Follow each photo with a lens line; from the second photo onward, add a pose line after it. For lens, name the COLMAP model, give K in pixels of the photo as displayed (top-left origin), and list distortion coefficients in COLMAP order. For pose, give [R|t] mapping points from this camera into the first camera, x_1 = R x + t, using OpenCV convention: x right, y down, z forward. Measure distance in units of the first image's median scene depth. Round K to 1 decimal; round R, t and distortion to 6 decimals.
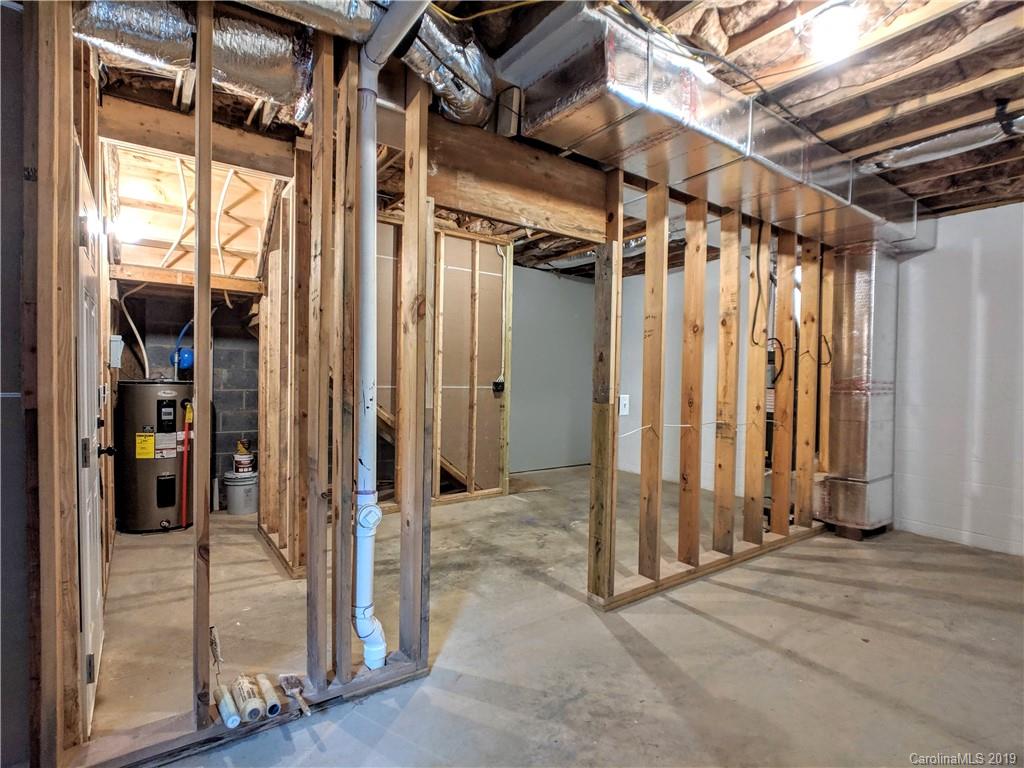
lens RADIAL K [[524.6, 0, 512.3], [0, 524.6, 389.3], [0, 0, 1]] dist [-0.024324, 0.006616]
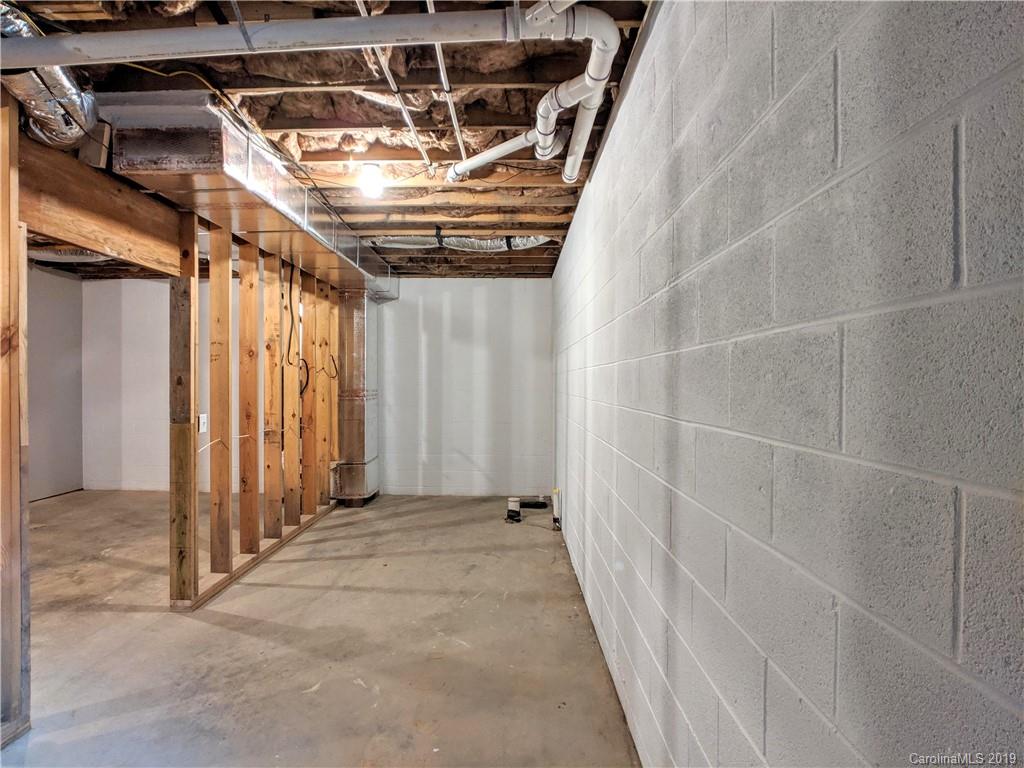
lens RADIAL K [[524.6, 0, 512.3], [0, 524.6, 389.3], [0, 0, 1]] dist [-0.024324, 0.006616]
pose [[0.588040, -0.026589, 0.808395, -0.294595], [0.024456, 0.999587, 0.015087, -0.042922], [-0.808462, 0.010898, 0.588447, -0.194282]]
